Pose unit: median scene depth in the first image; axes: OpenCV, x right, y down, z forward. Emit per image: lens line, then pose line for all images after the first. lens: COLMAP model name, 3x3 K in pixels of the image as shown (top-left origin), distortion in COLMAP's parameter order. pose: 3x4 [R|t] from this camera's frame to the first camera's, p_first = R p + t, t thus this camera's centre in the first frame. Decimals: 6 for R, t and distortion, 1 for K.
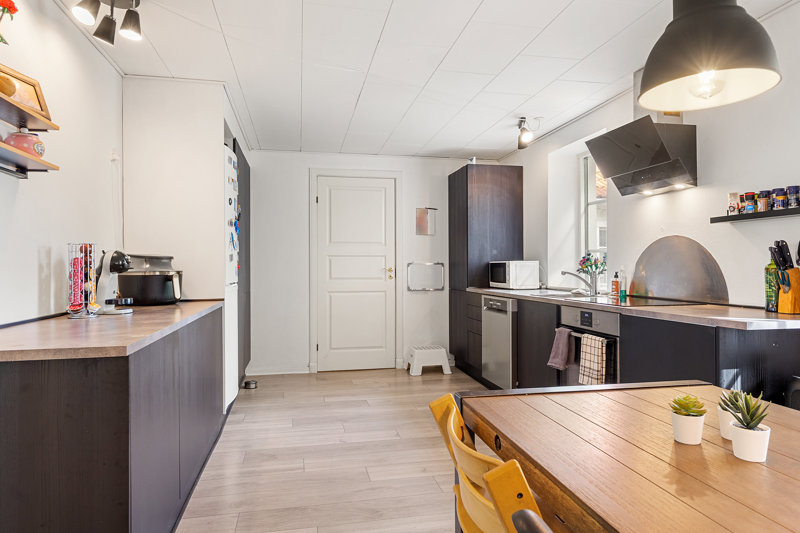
lens RADIAL K [[477.9, 0, 397.9], [0, 477.9, 265.9], [0, 0, 1]] dist [0.004750, 0.001431]
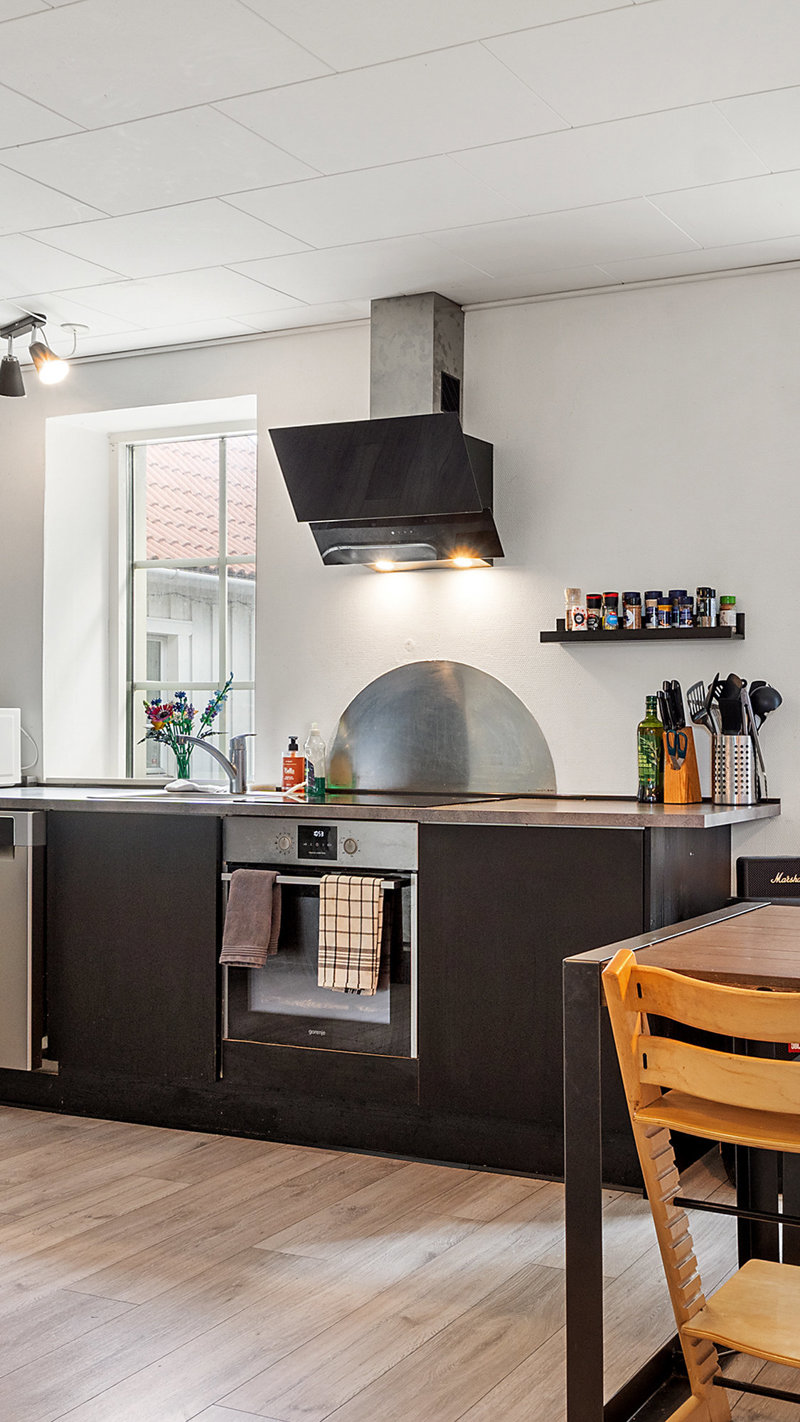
lens RADIAL K [[1575.0, 0, 401.7], [0, 1575.0, 714.4], [0, 0, 1]] dist [0.012593, 0.000000]
pose [[0.632443, 0.008874, 0.774556, -0.695585], [-0.004131, 0.999959, -0.008083, 0.004248], [-0.774596, 0.001912, 0.632453, 0.020327]]
